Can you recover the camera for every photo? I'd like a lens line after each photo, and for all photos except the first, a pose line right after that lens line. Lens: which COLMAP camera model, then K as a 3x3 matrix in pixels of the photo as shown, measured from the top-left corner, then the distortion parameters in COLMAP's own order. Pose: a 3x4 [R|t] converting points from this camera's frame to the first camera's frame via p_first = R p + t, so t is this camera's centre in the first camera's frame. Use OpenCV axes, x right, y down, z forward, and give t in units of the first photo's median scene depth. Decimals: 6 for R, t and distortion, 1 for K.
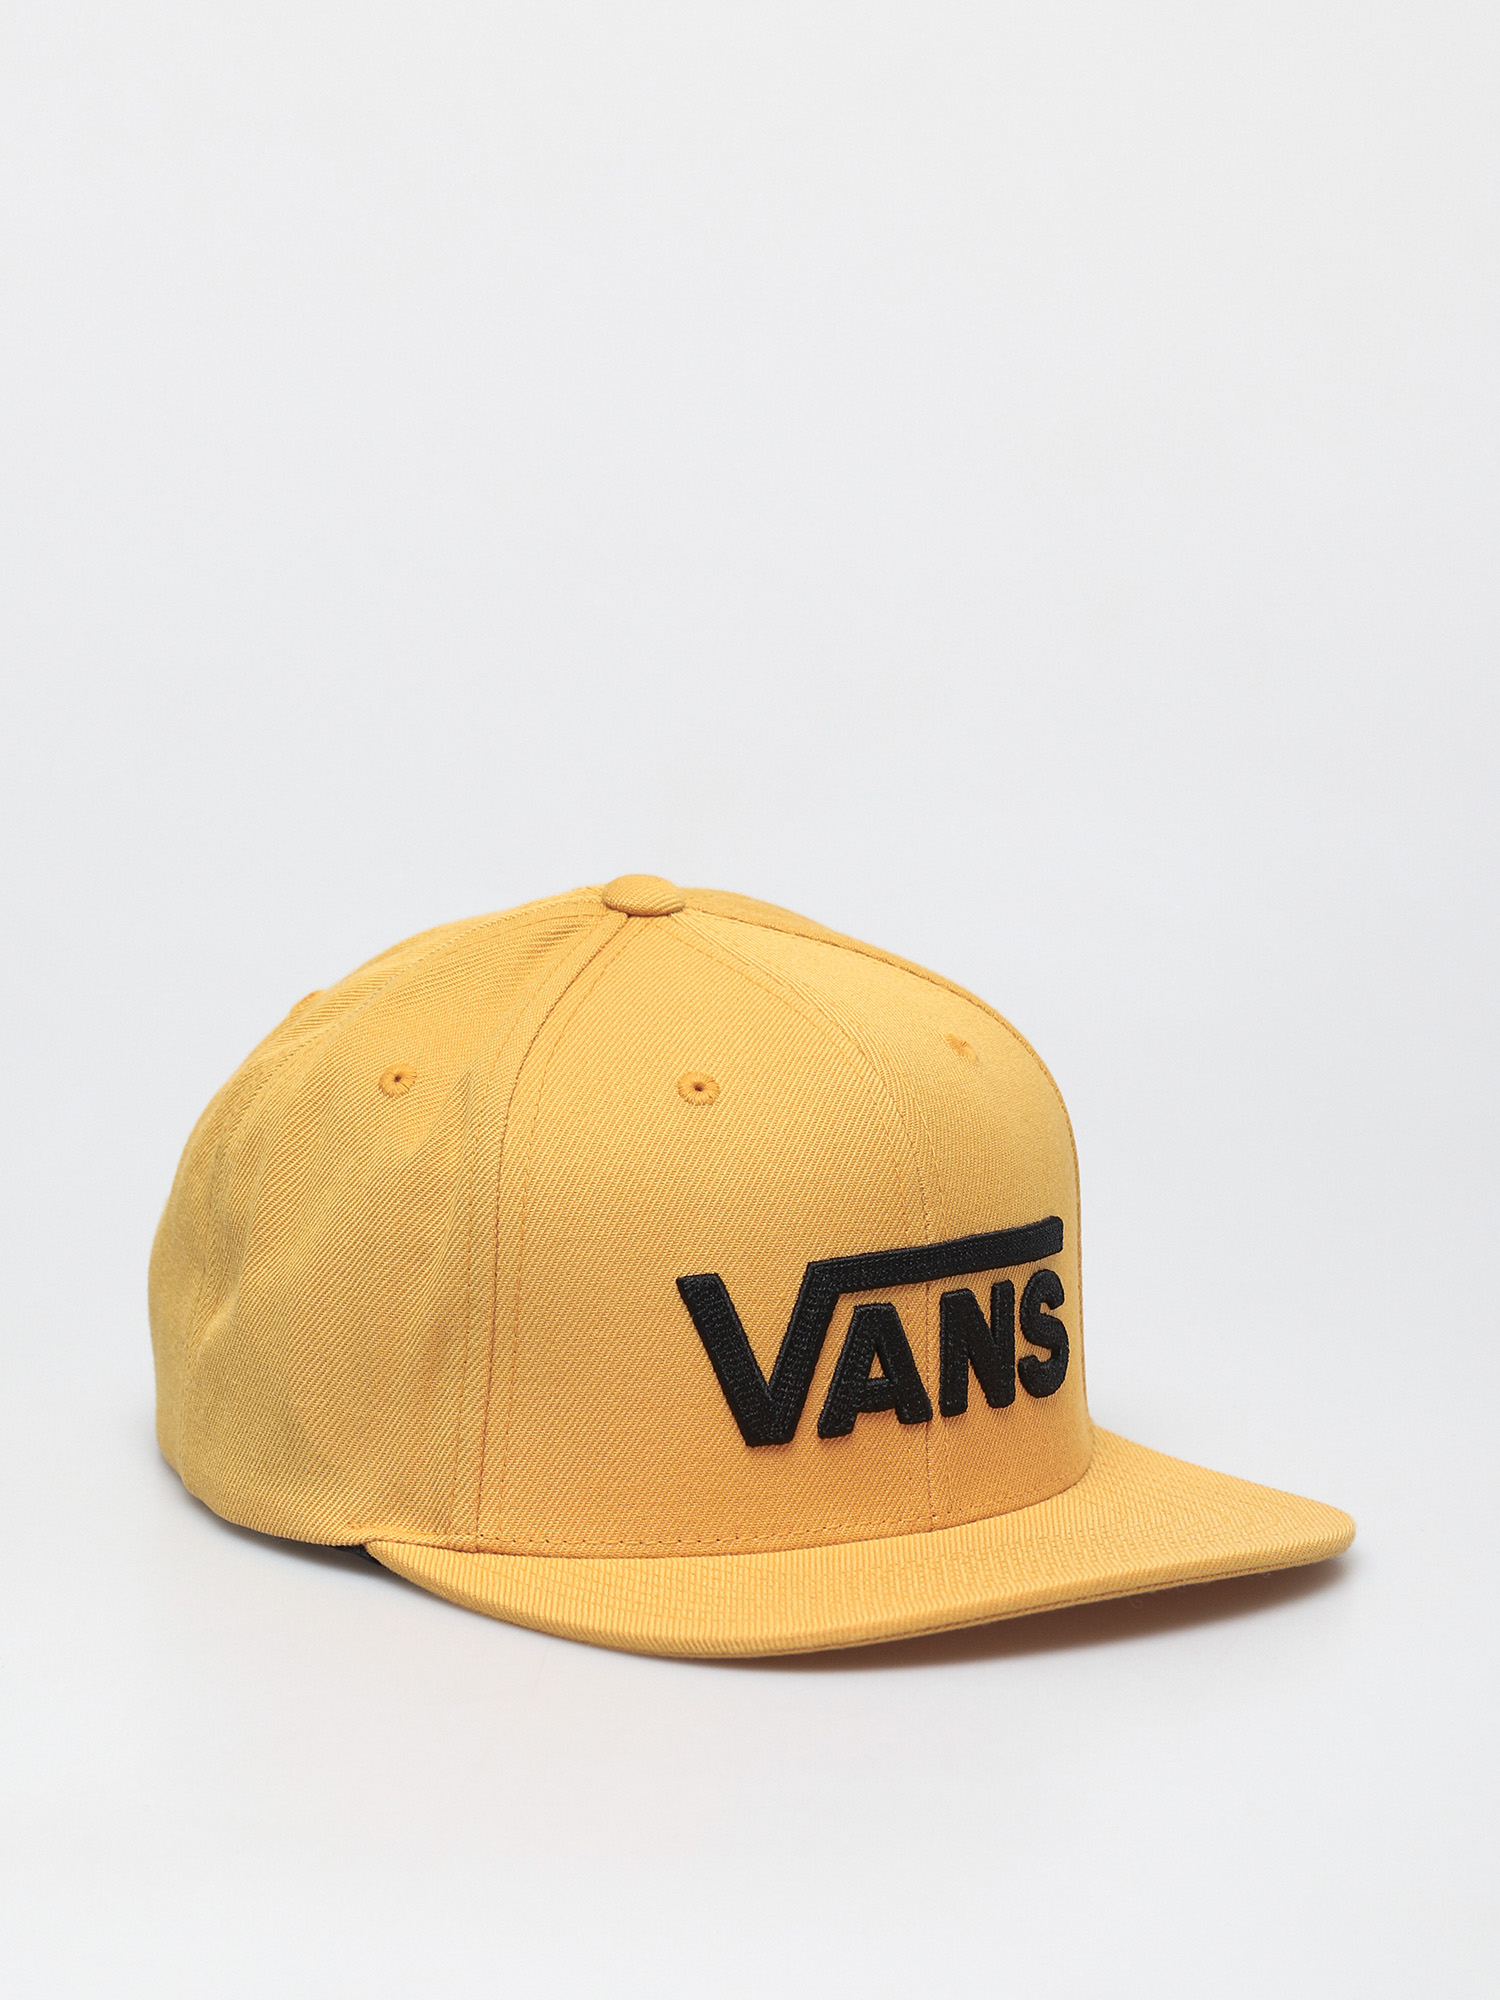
lens RADIAL K [[8956.3, 0, 750.0], [0, 8956.3, 1000.0], [0, 0, 1]] dist [-0.482708, -2.445461]
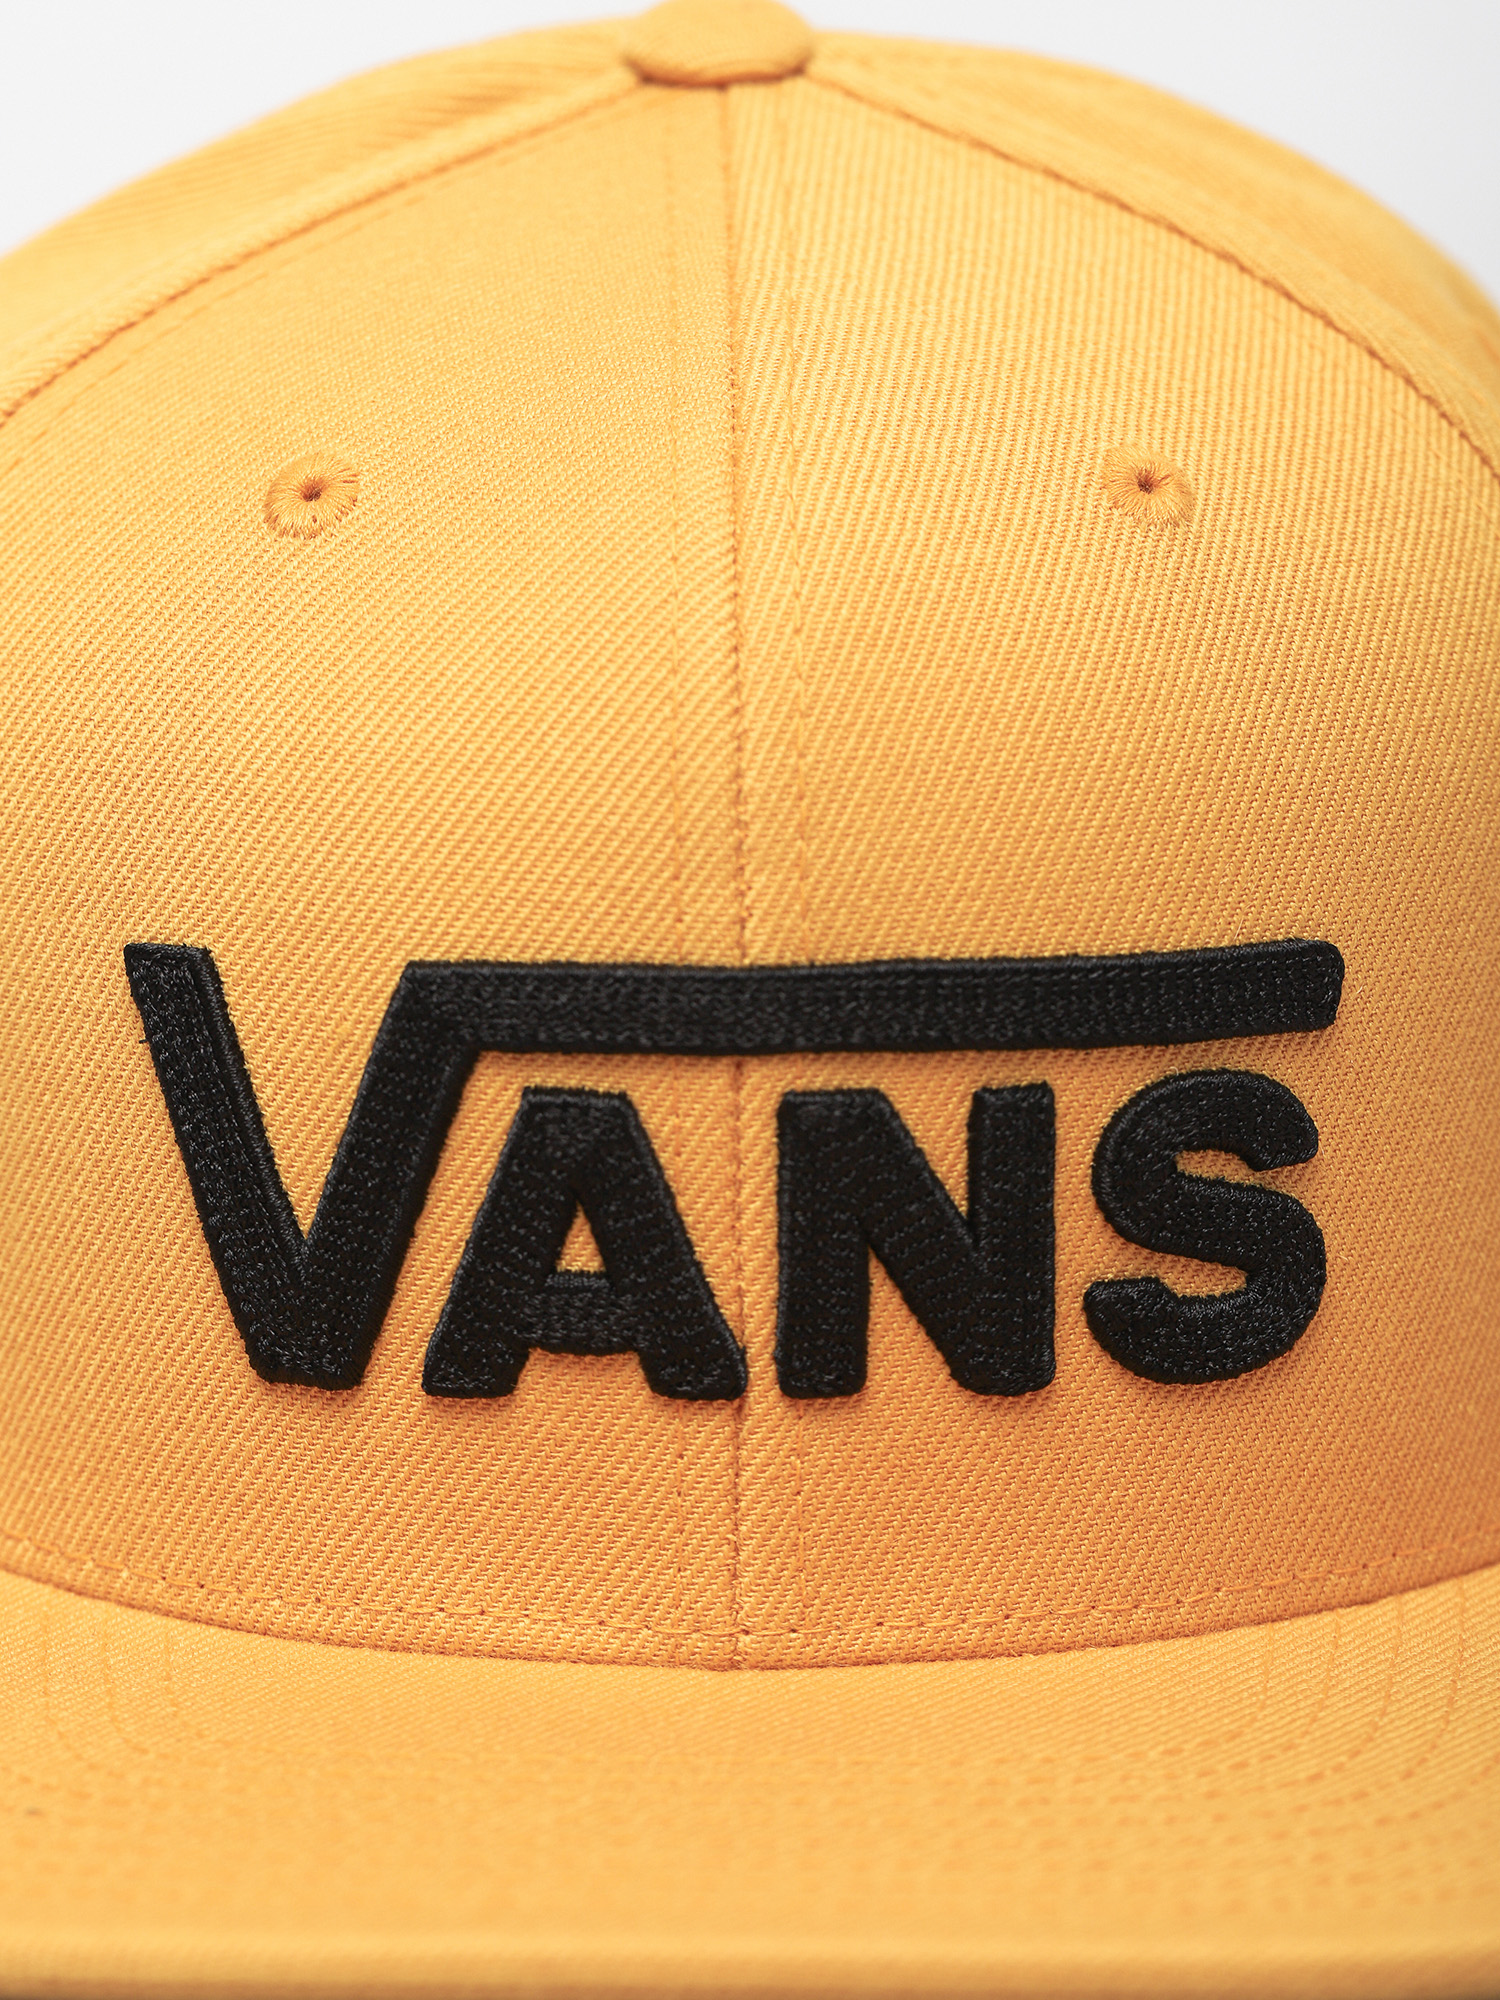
lens RADIAL K [[8956.3, 0, 750.0], [0, 8956.3, 1000.0], [0, 0, 1]] dist [-0.482708, -2.445461]
pose [[0.786179, 0.171382, -0.593760, 0.256167], [-0.108283, 0.984116, 0.140680, -0.027005], [0.608439, -0.046306, 0.792248, 0.687233]]
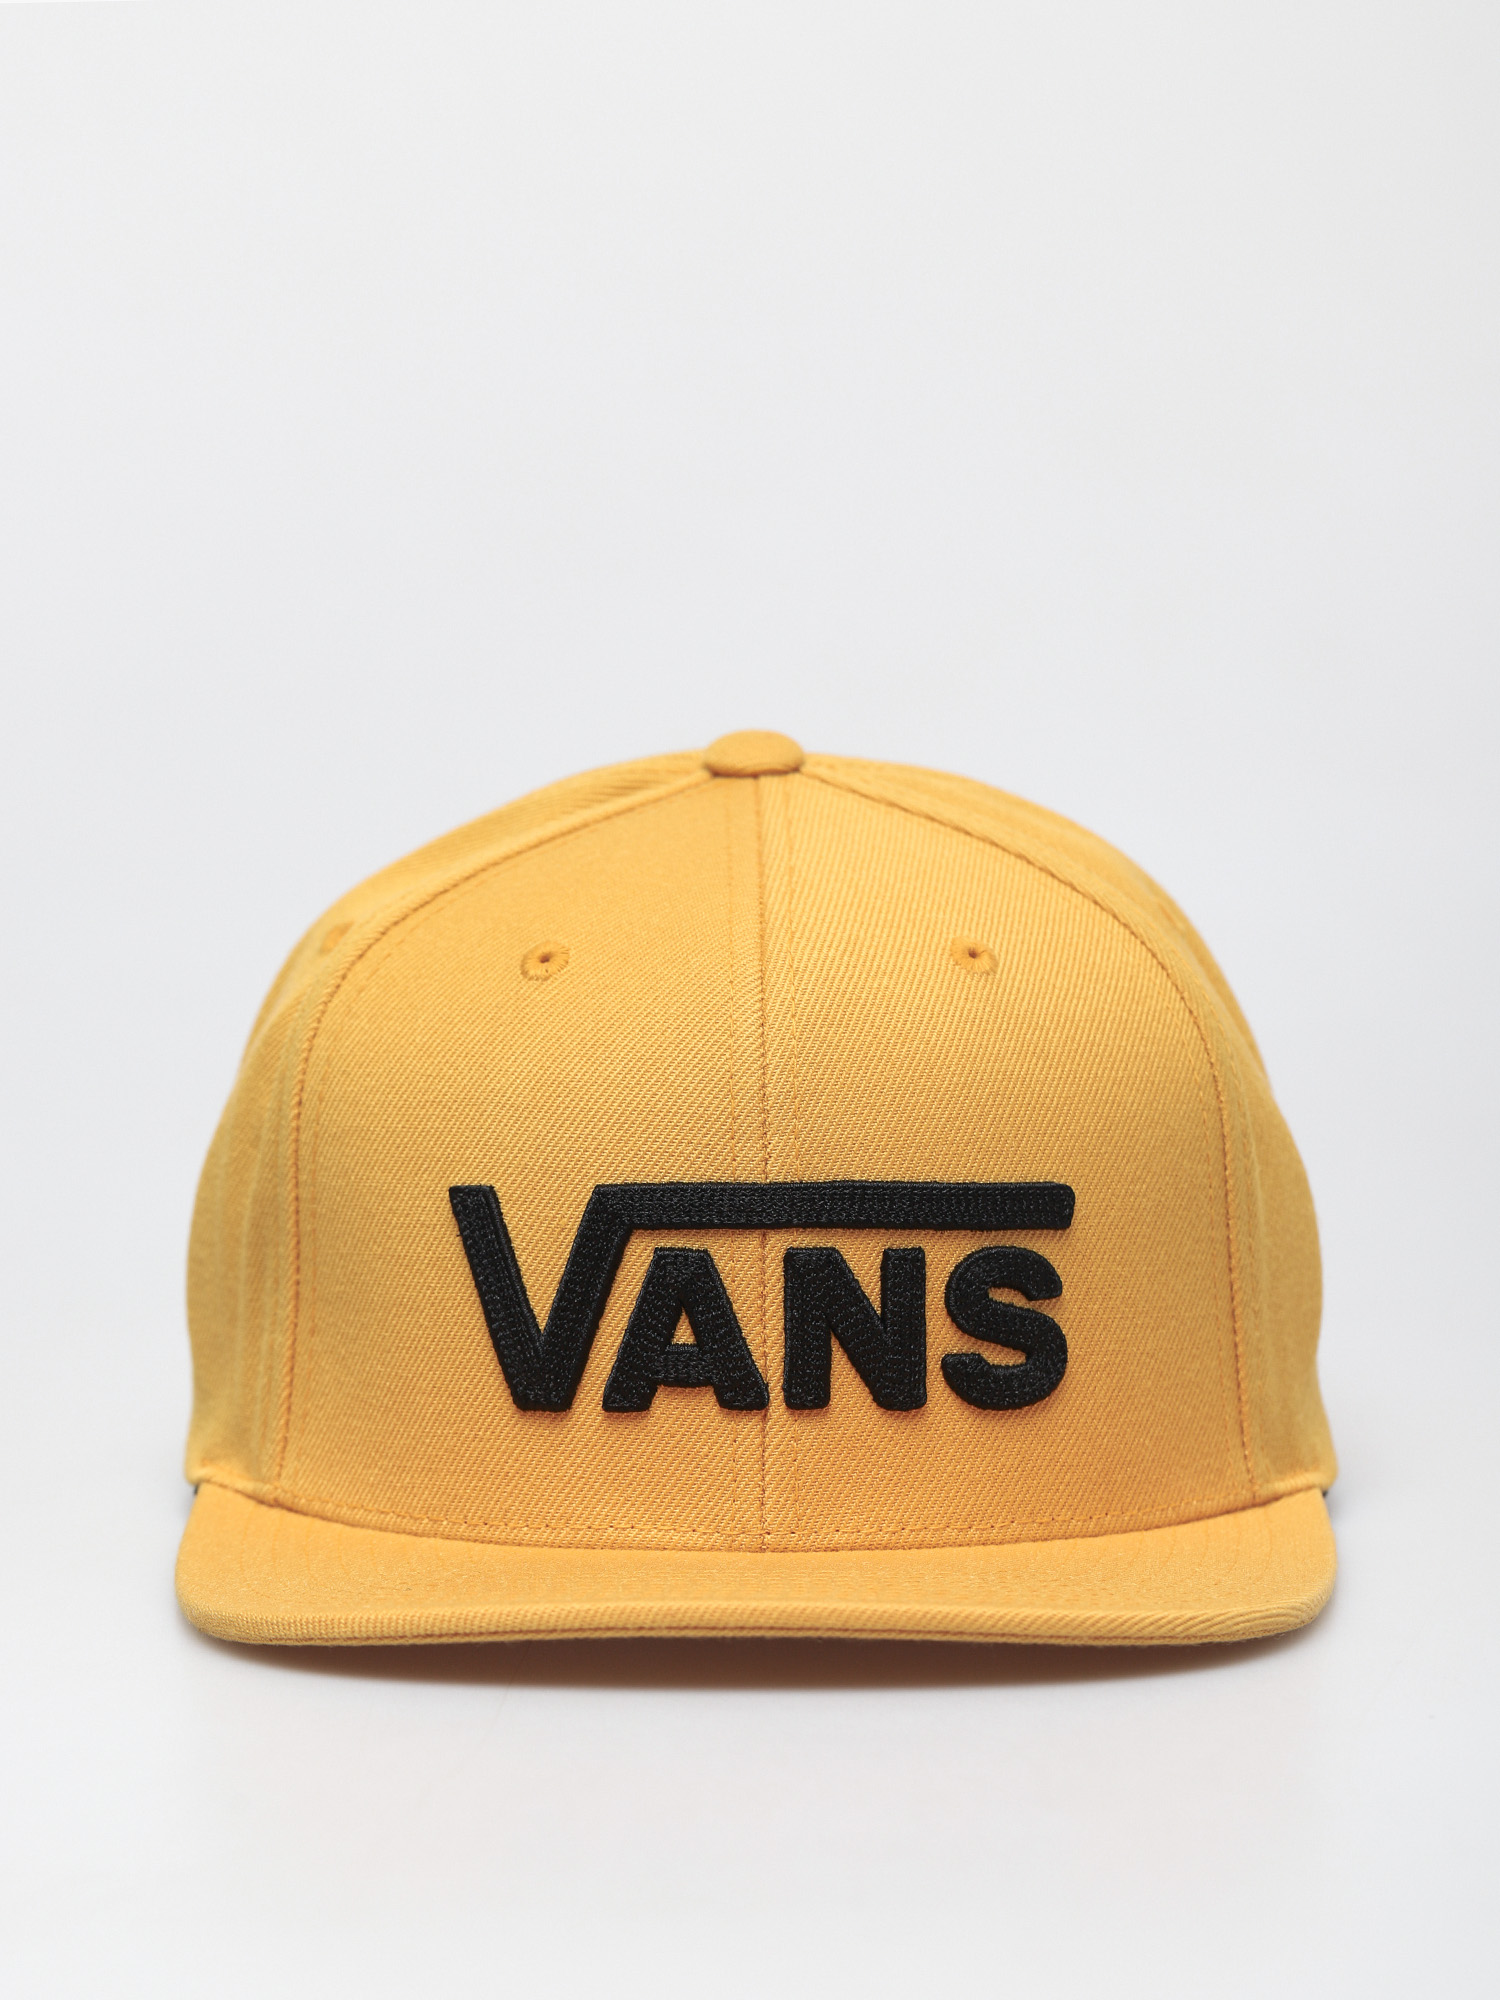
lens RADIAL K [[8956.3, 0, 750.0], [0, 8956.3, 1000.0], [0, 0, 1]] dist [-0.482708, -2.445461]
pose [[0.783255, 0.080443, -0.616474, 0.500919], [-0.106729, 0.994271, -0.005862, 0.016157], [0.612471, 0.070387, 0.787353, 0.382264]]
